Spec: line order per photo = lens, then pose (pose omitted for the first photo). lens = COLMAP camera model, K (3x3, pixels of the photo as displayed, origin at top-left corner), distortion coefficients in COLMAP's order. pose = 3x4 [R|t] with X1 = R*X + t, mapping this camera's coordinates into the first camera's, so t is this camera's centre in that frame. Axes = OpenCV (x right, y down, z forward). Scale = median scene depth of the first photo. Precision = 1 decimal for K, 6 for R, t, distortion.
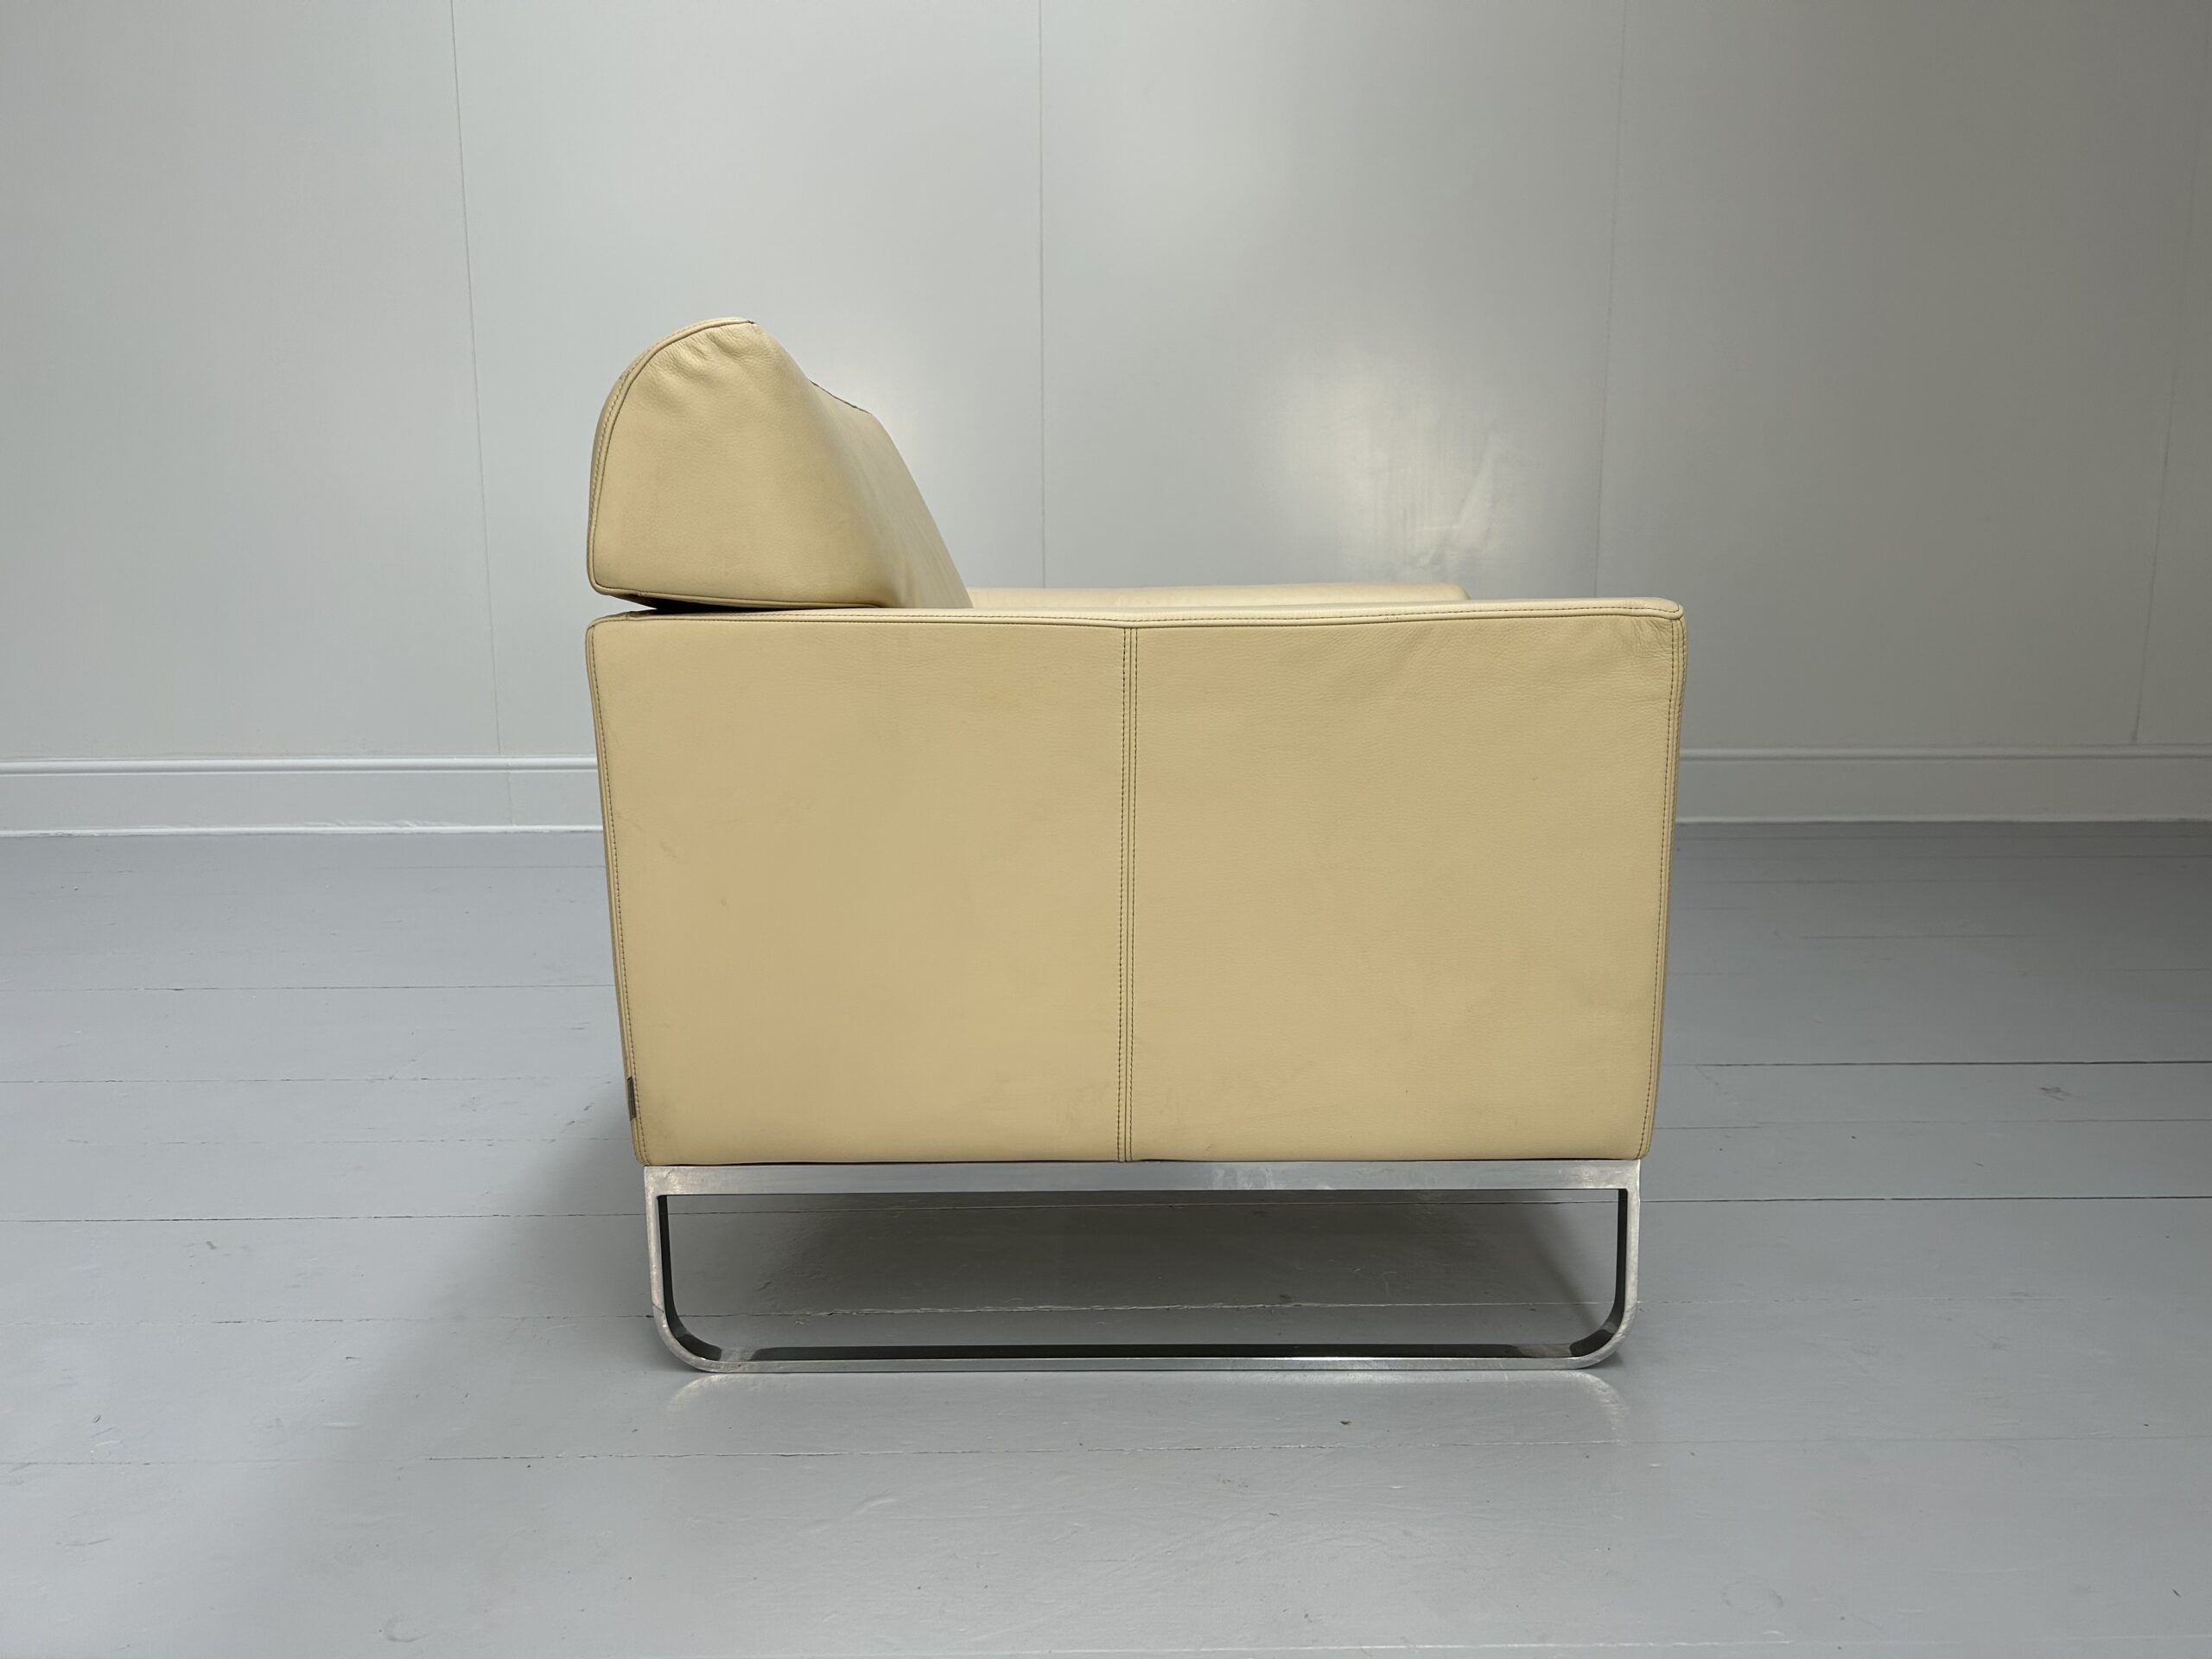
lens RADIAL K [[1678.1, 0, 1103.0], [0, 1678.1, 814.0], [0, 0, 1]] dist [0.033133, -0.035201]
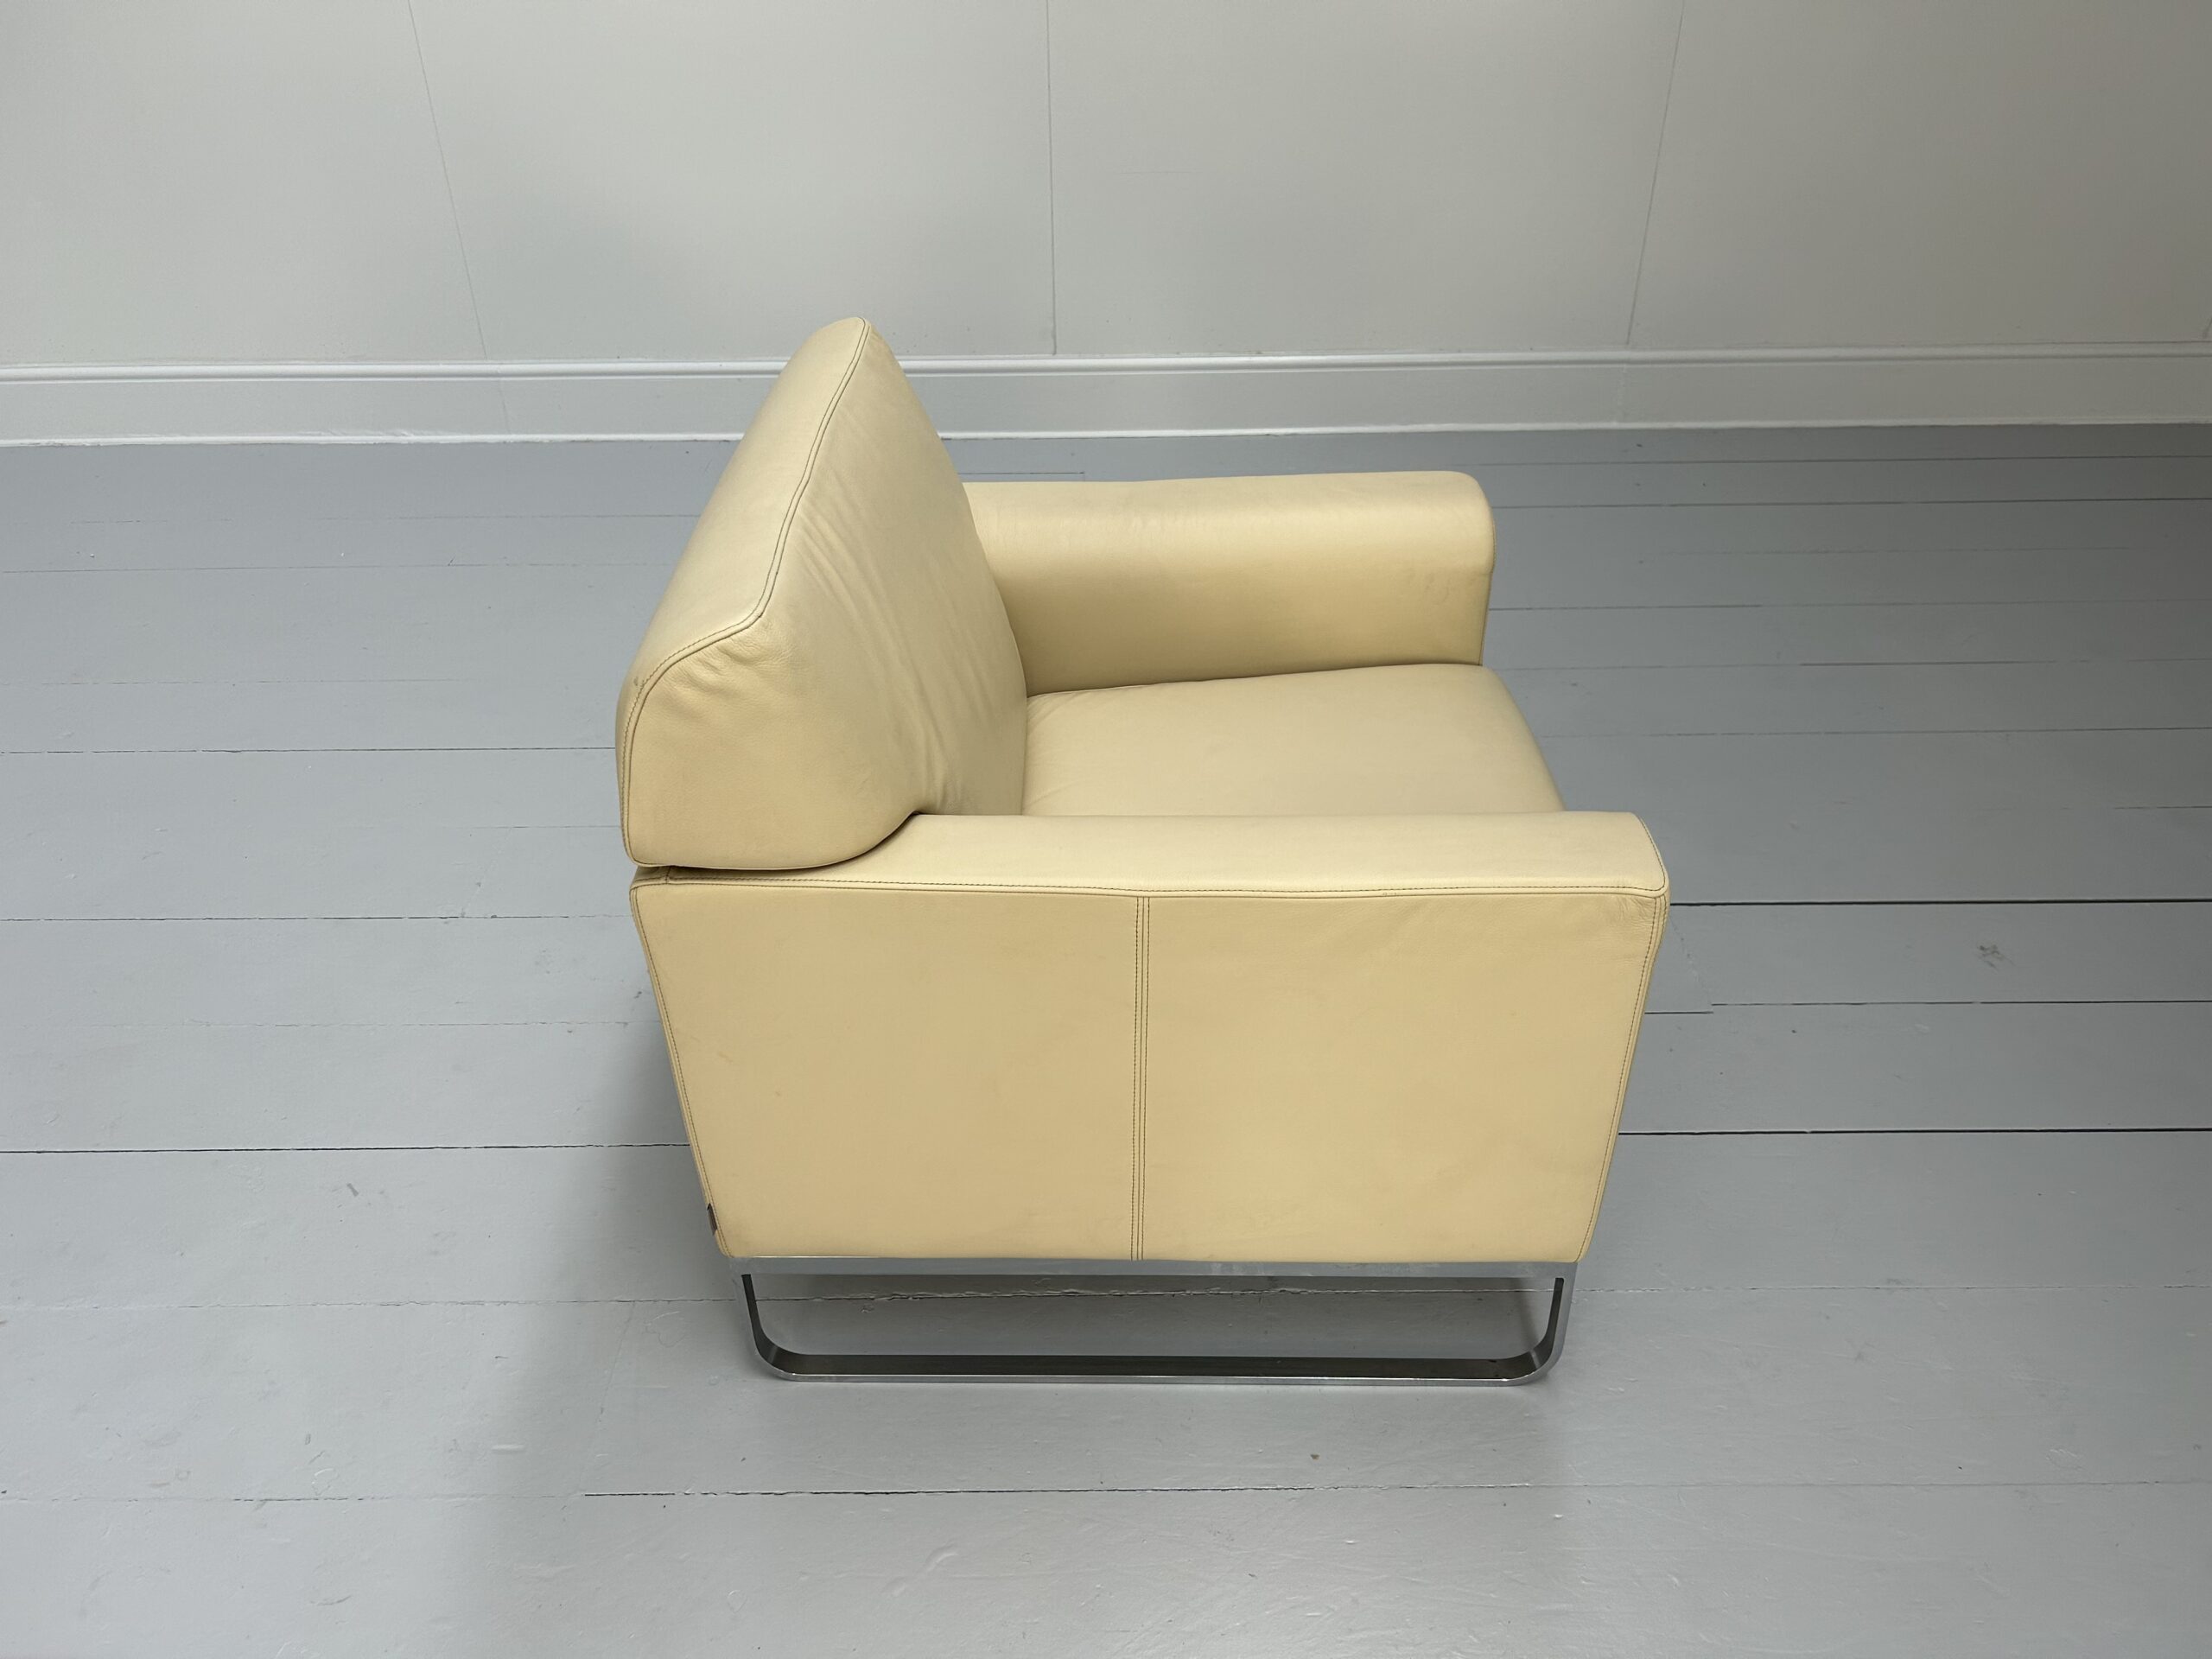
lens RADIAL K [[1678.1, 0, 1107.7], [0, 1678.1, 848.8], [0, 0, 1]] dist [0.033133, -0.035201]
pose [[0.999971, -0.002980, -0.006980, 0.001490], [0.005534, 0.915690, 0.401847, -0.551988], [0.005194, -0.401874, 0.915680, 0.042523]]
